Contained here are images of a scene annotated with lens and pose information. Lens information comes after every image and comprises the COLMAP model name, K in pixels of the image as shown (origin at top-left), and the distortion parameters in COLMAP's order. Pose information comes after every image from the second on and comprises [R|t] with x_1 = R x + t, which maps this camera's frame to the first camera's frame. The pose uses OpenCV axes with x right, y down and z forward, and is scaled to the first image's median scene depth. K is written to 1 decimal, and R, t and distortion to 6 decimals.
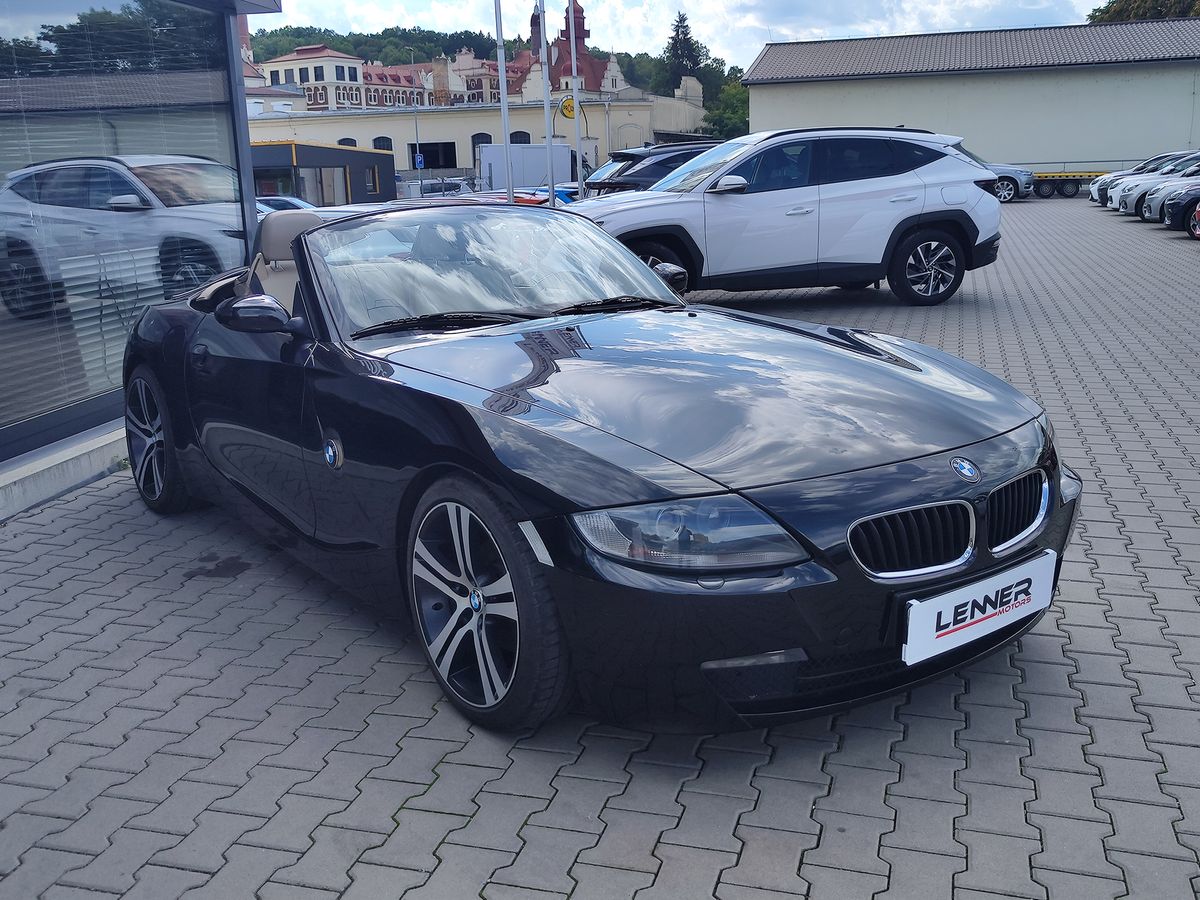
lens RADIAL K [[1159.7, 0, 600.0], [0, 1159.7, 450.0], [0, 0, 1]] dist [-0.005920, 0.019656]
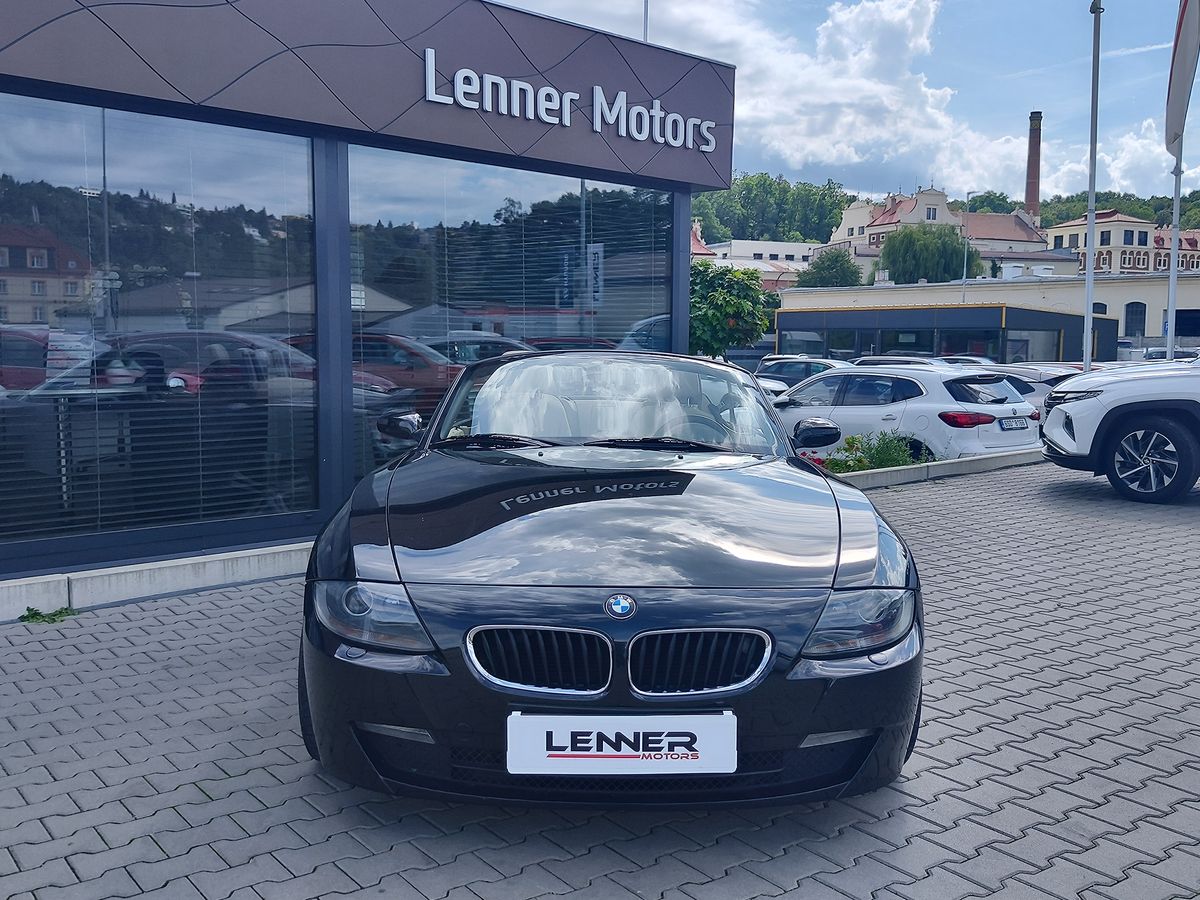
lens RADIAL K [[1179.7, 0, 634.3], [0, 1179.7, 454.0], [0, 0, 1]] dist [0.065671, -0.144681]
pose [[0.809014, 0.096554, -0.579805, 0.917949], [-0.173601, 0.981662, -0.078754, -0.035914], [0.561568, 0.164368, 0.810940, 0.119101]]
